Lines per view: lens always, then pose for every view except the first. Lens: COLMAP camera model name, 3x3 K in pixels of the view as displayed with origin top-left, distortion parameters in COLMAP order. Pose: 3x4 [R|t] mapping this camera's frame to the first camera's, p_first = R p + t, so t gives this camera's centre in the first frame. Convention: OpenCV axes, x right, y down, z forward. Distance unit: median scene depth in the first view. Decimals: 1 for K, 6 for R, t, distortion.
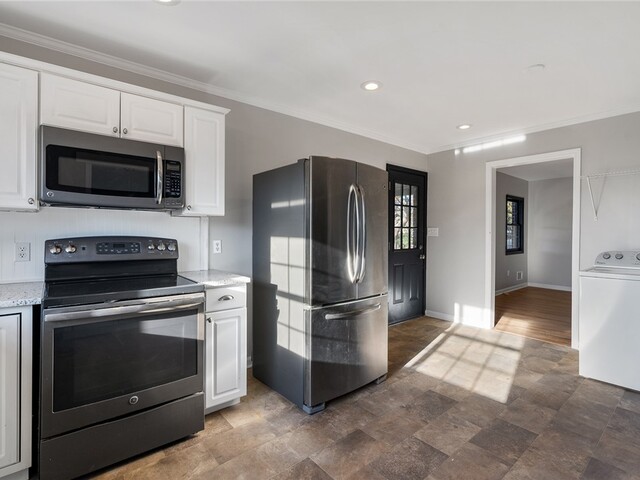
lens RADIAL K [[325.0, 0, 320.6], [0, 325.0, 230.4], [0, 0, 1]] dist [-0.002030, -0.000387]
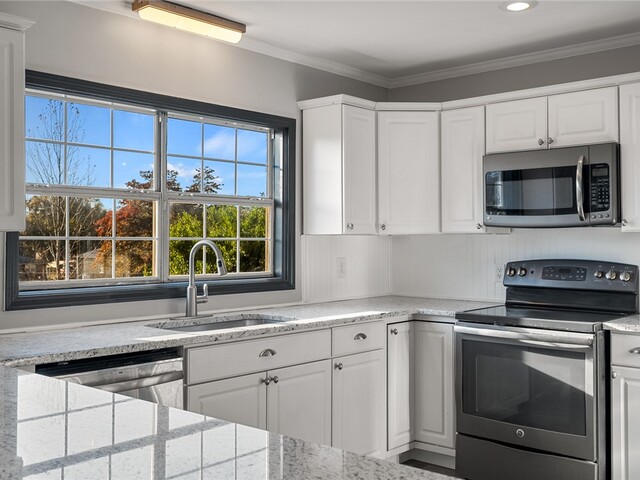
lens RADIAL K [[703.9, 0, 320.0], [0, 703.9, 240.0], [0, 0, 1]] dist [0.001407, 0.009519]
pose [[0.152529, -0.005257, -0.988285, 1.122901], [0.001912, 0.999986, -0.005025, -0.025585], [0.988297, -0.001123, 0.152537, 0.086867]]
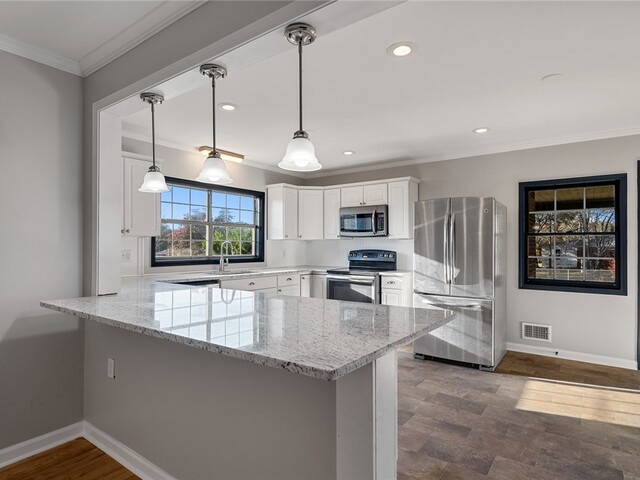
lens RADIAL K [[375.1, 0, 320.0], [0, 375.1, 240.0], [0, 0, 1]] dist [-0.003162, -0.000496]
pose [[0.239107, -0.018838, -0.970811, 1.762342], [-0.000394, 0.999810, -0.019498, 0.002904], [0.970993, 0.005045, 0.239054, 0.074231]]
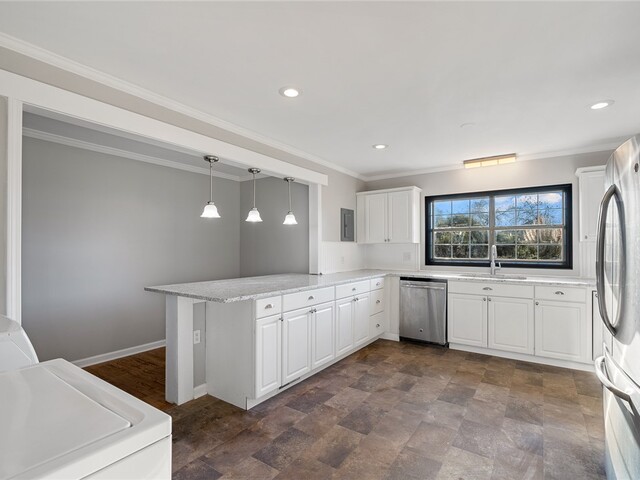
lens RADIAL K [[326.1, 0, 320.0], [0, 326.1, 240.0], [0, 0, 1]] dist [0.000101, 0.000254]
pose [[-0.964690, -0.002421, -0.263375, 0.984545], [0.002738, 0.999812, -0.019217, -0.029820], [0.263372, -0.019260, -0.964502, 1.706410]]
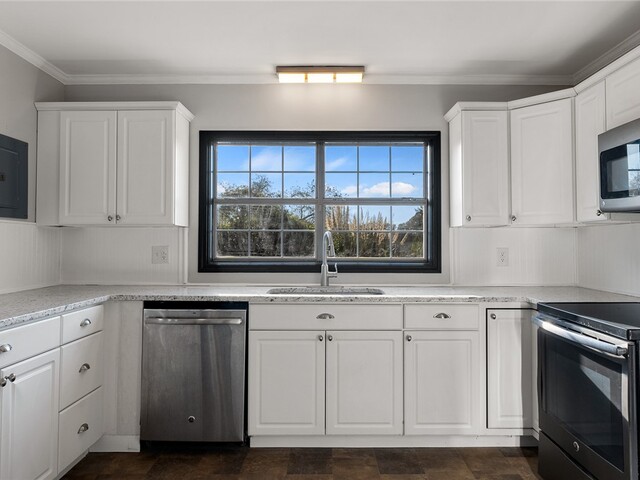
lens RADIAL K [[470.1, 0, 324.6], [0, 470.1, 238.8], [0, 0, 1]] dist [-0.006513, -0.000413]
pose [[-0.636447, -0.012746, -0.771215, 0.622051], [-0.003932, 0.999904, -0.013281, 0.010903], [0.771310, -0.005420, -0.636436, 1.031252]]
